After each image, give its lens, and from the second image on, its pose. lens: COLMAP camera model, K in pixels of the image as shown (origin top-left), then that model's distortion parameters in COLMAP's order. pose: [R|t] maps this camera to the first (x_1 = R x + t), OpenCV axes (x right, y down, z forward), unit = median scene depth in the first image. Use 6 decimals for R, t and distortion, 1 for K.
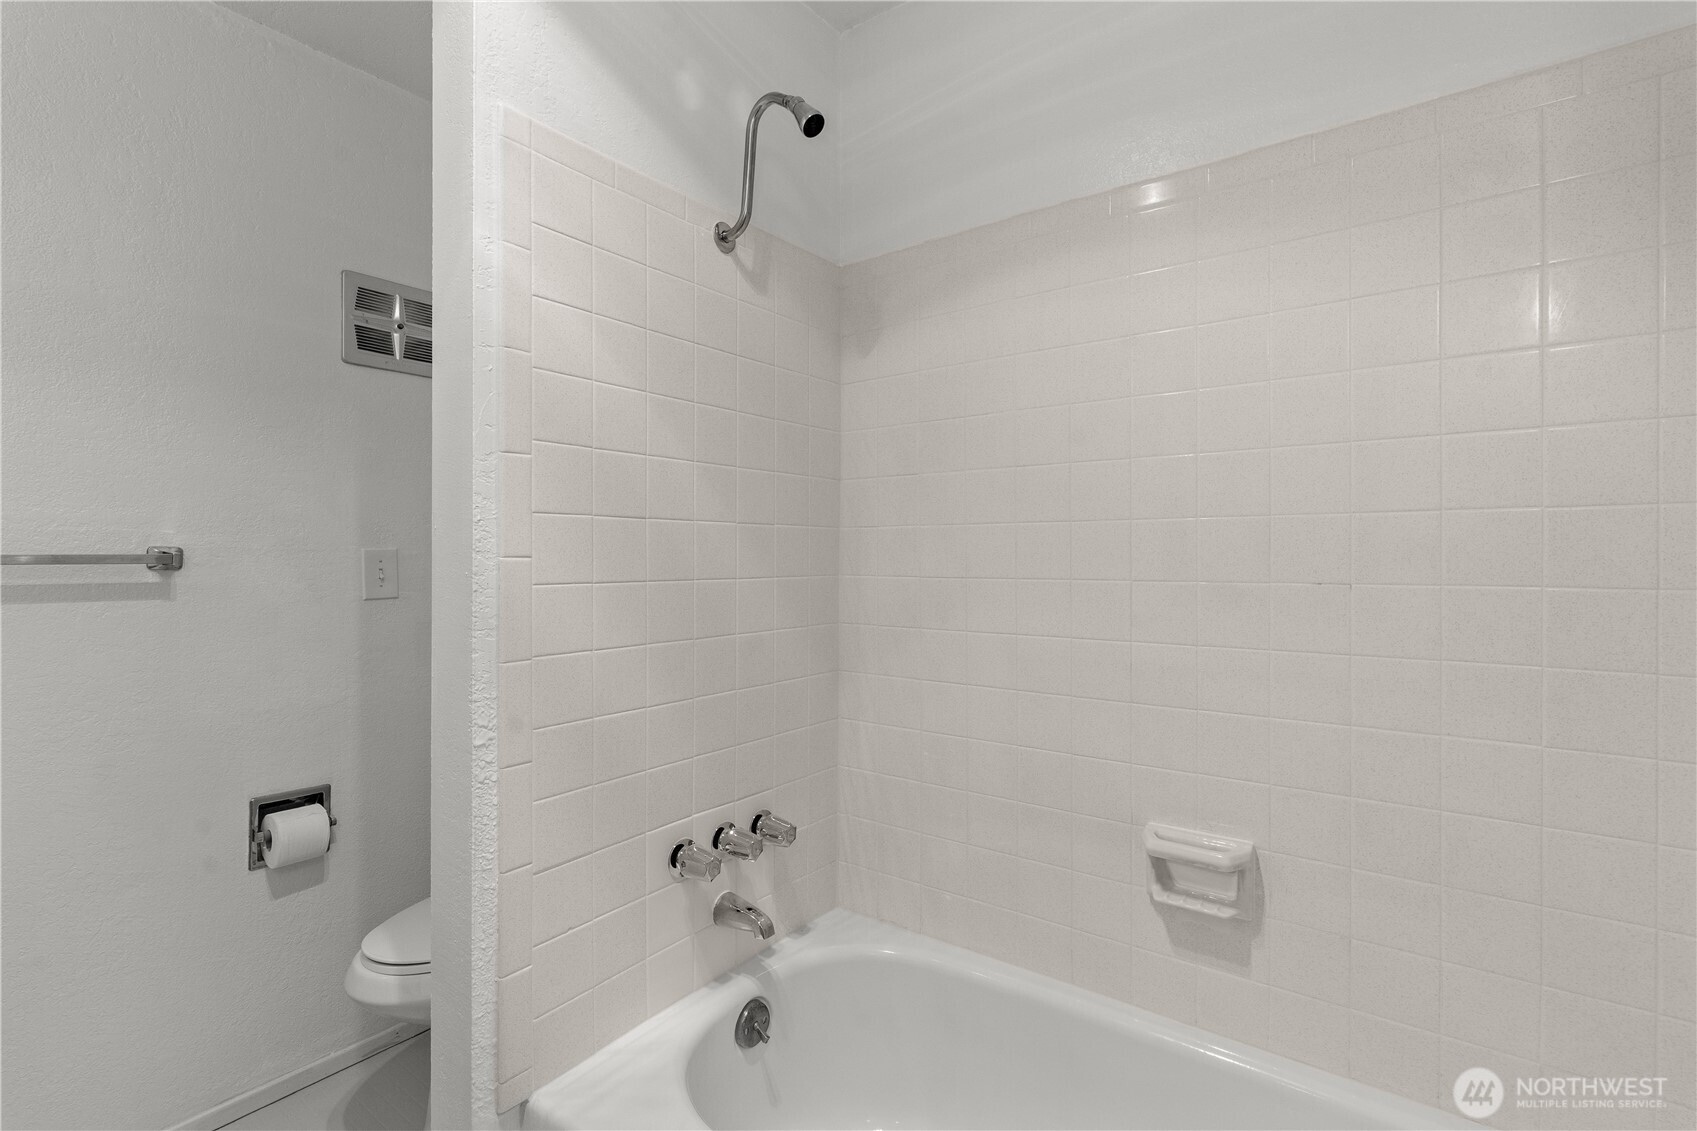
lens RADIAL K [[773.9, 0, 840.0], [0, 773.9, 558.9], [0, 0, 1]] dist [-0.006460, 0.000031]
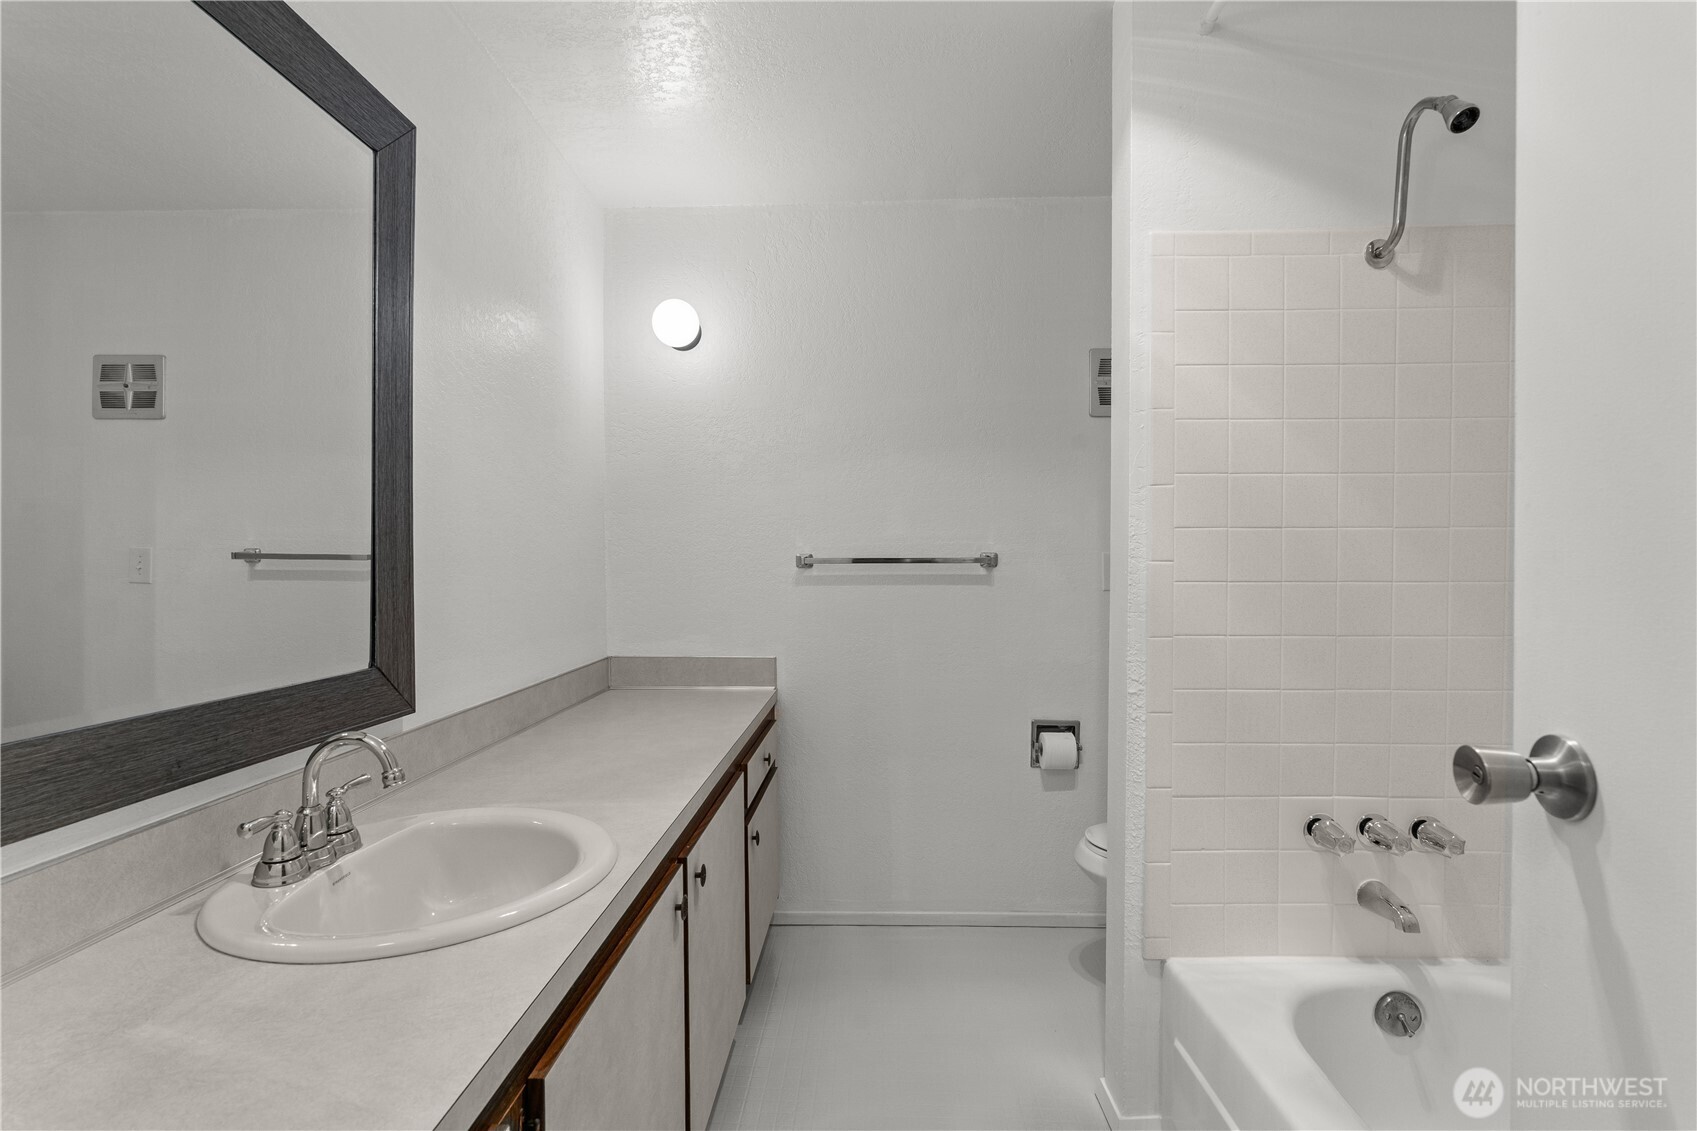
lens RADIAL K [[773.9, 0, 838.8], [0, 773.9, 569.4], [0, 0, 1]] dist [-0.006460, 0.000031]
pose [[0.567535, 0.013499, -0.823238, 0.299717], [-0.000917, 0.999875, 0.015763, -0.006740], [0.823349, -0.008191, 0.567477, -0.191416]]
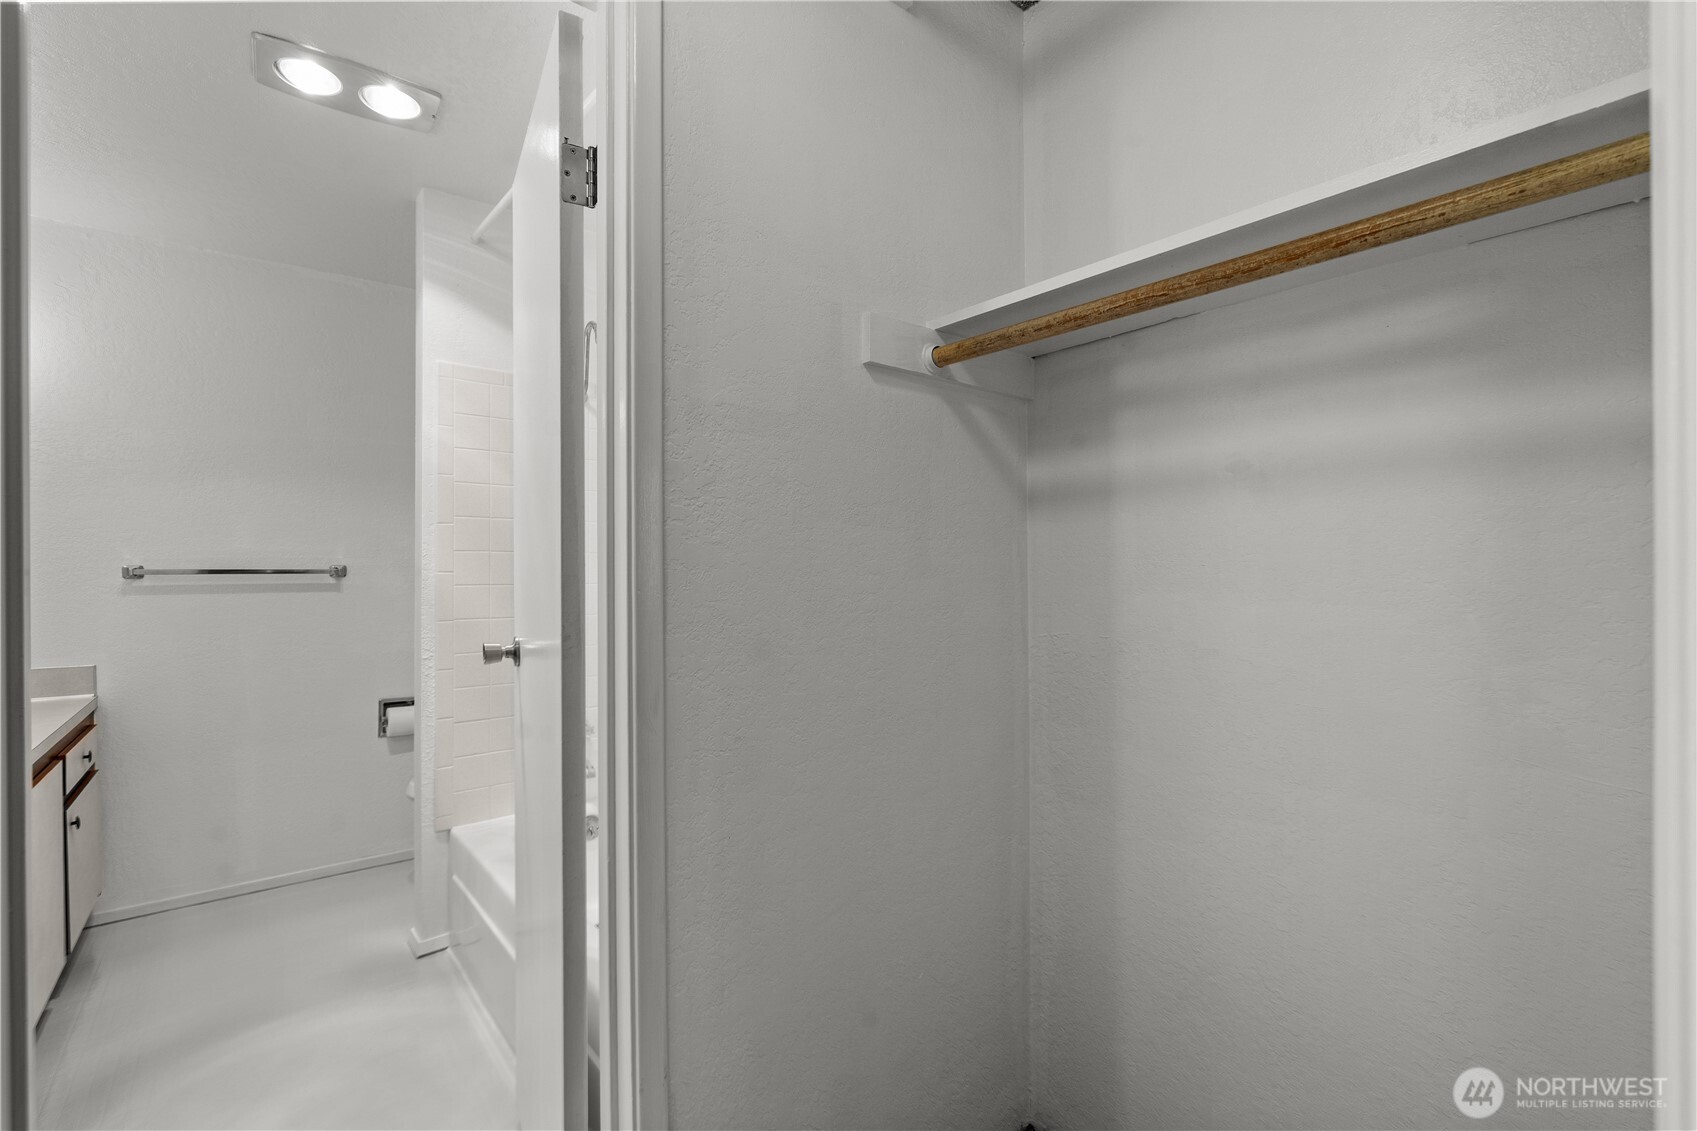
lens RADIAL K [[773.9, 0, 845.5], [0, 773.9, 570.6], [0, 0, 1]] dist [-0.006460, 0.000031]
pose [[0.966805, 0.004207, -0.255479, 0.931837], [-0.003570, 0.999989, 0.002958, -0.013172], [0.255489, -0.001948, 0.966810, -0.606136]]
